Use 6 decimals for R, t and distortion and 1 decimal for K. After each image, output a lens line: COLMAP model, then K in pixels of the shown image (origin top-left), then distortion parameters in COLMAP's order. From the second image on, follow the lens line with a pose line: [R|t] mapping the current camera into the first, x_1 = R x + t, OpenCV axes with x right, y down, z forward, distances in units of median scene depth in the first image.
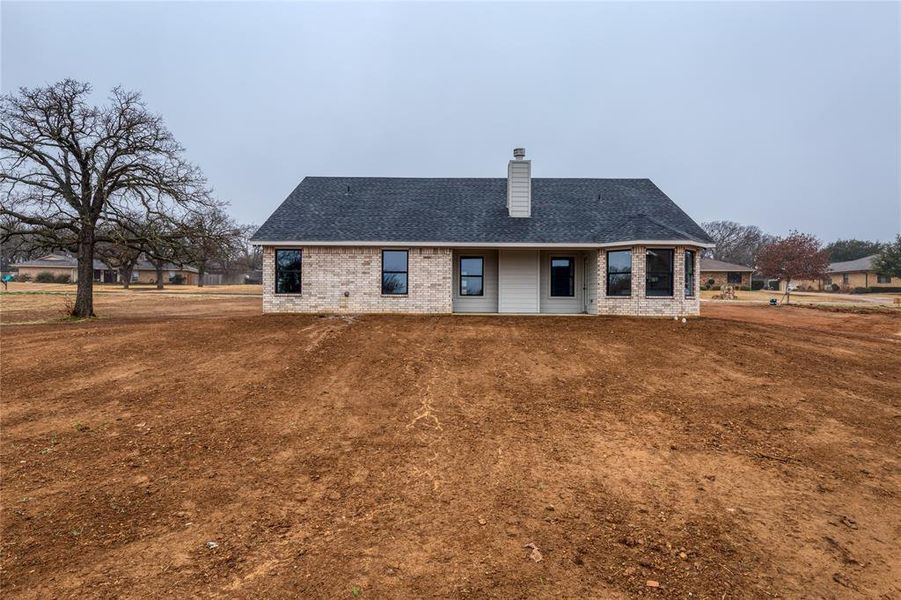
lens RADIAL K [[471.8, 0, 454.9], [0, 471.8, 300.2], [0, 0, 1]] dist [0.001045, 0.000174]
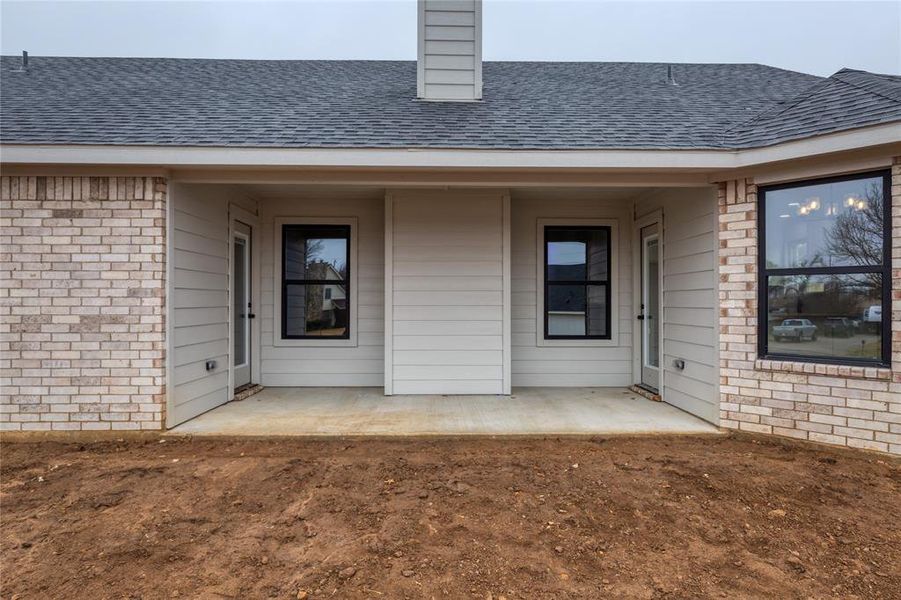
lens RADIAL K [[491.8, 0, 452.2], [0, 491.8, 296.1], [0, 0, 1]] dist [0.002324, 0.000535]
pose [[0.996116, -0.008388, 0.087653, 0.124919], [0.008024, 0.999958, 0.004500, -0.044504], [-0.087687, -0.003779, 0.996141, 0.712700]]
